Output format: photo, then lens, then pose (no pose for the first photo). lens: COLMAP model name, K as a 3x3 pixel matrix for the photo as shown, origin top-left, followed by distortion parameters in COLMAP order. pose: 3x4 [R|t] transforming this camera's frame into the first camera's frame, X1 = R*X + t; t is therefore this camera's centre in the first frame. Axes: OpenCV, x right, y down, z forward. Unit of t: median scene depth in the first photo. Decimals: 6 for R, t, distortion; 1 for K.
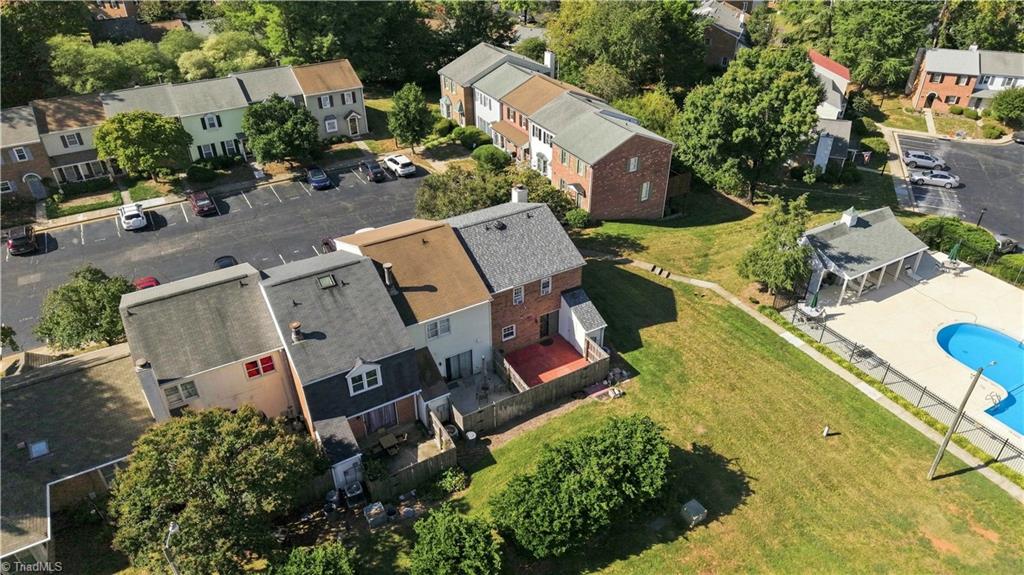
lens RADIAL K [[679.4, 0, 513.2], [0, 679.4, 294.9], [0, 0, 1]] dist [0.043460, -0.055524]
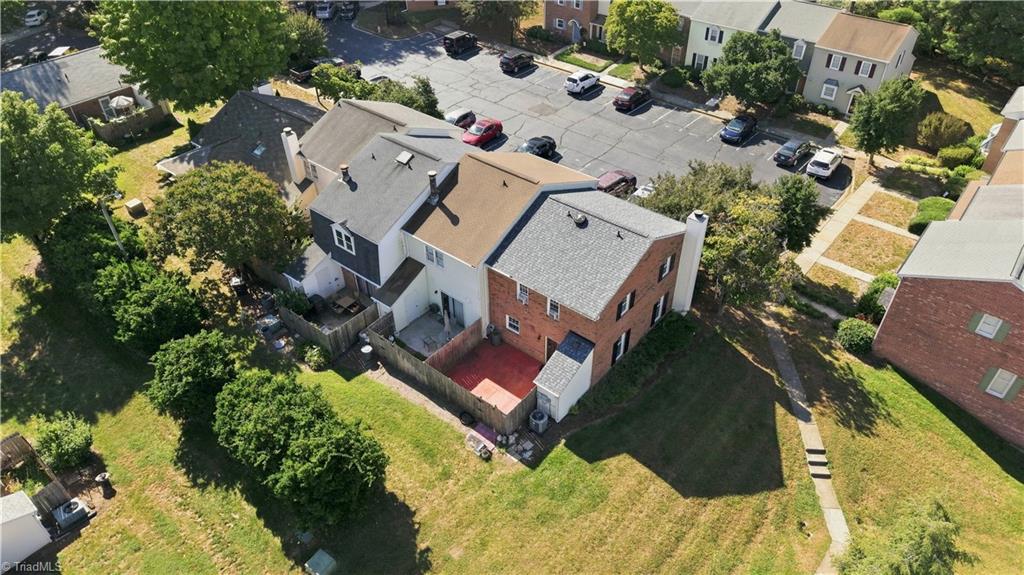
lens RADIAL K [[679.4, 0, 513.2], [0, 679.4, 294.9], [0, 0, 1]] dist [0.043460, -0.055524]
pose [[0.348488, 0.600267, -0.719886, 0.437452], [-0.522060, 0.762176, 0.382808, -0.224424], [0.778466, 0.242419, 0.578985, 0.353896]]
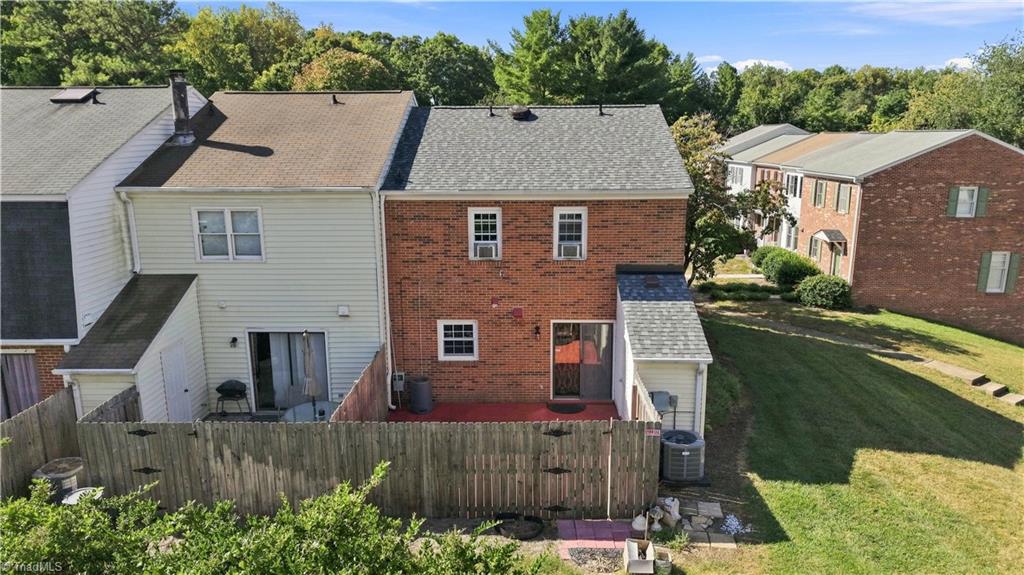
lens RADIAL K [[691.2, 0, 516.9], [0, 691.2, 288.7], [0, 0, 1]] dist [0.057785, -0.079635]
pose [[0.858961, 0.114846, -0.498996, 0.157914], [-0.290235, 0.912055, -0.289690, 0.097457], [0.421841, 0.393658, 0.816752, 0.496076]]
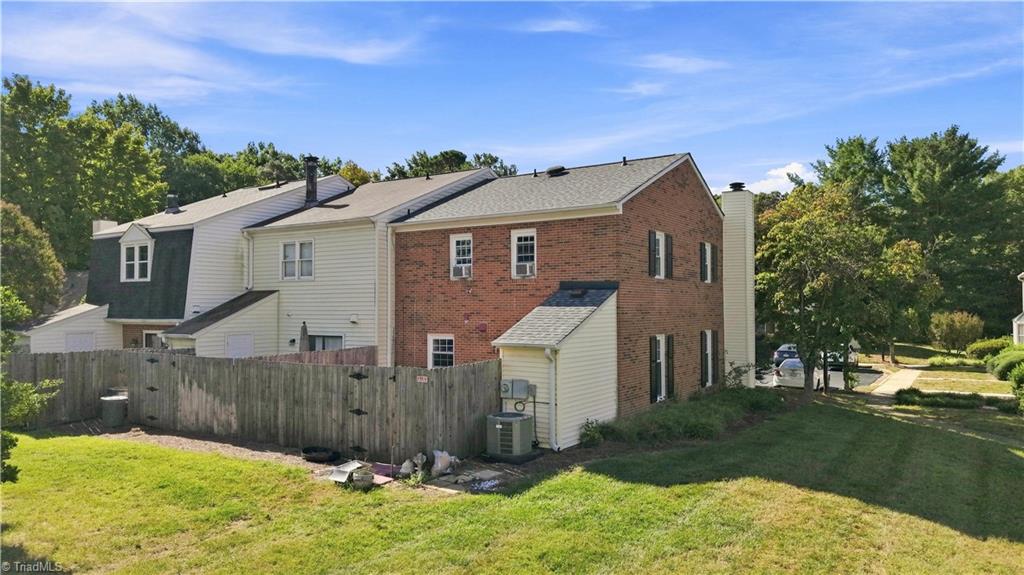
lens RADIAL K [[691.2, 0, 516.9], [0, 691.2, 288.7], [0, 0, 1]] dist [0.057785, -0.079635]
pose [[0.458210, -0.015013, -0.888717, 0.301114], [-0.500241, 0.822120, -0.271805, 0.086534], [0.734712, 0.569117, 0.369194, 0.618209]]
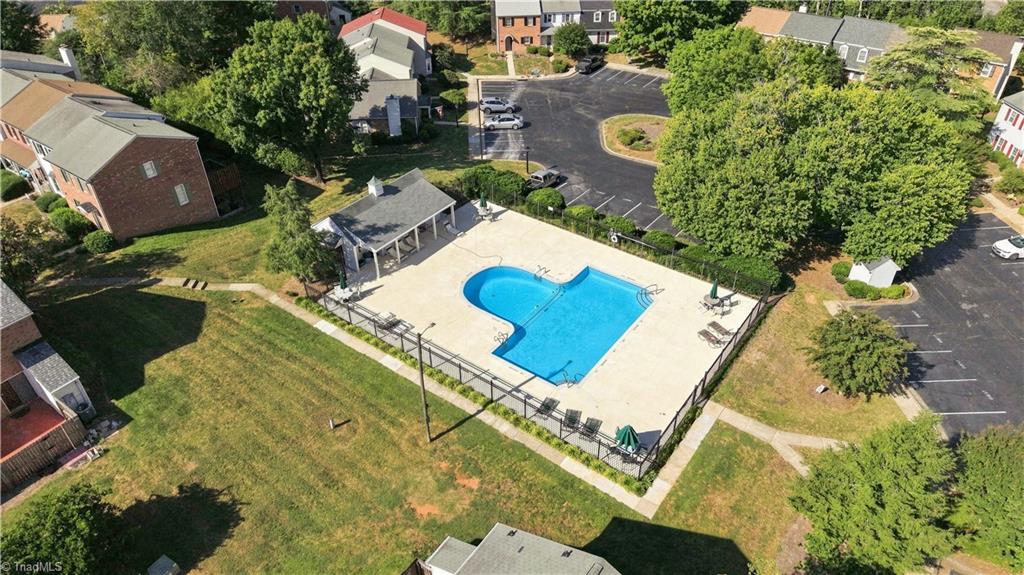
lens RADIAL K [[679.4, 0, 513.2], [0, 679.4, 294.9], [0, 0, 1]] dist [0.043460, -0.055524]
pose [[0.911415, -0.249638, 0.327113, 0.276945], [0.231436, 0.968287, 0.094117, -0.007458], [-0.340234, -0.010074, 0.940287, -0.003463]]
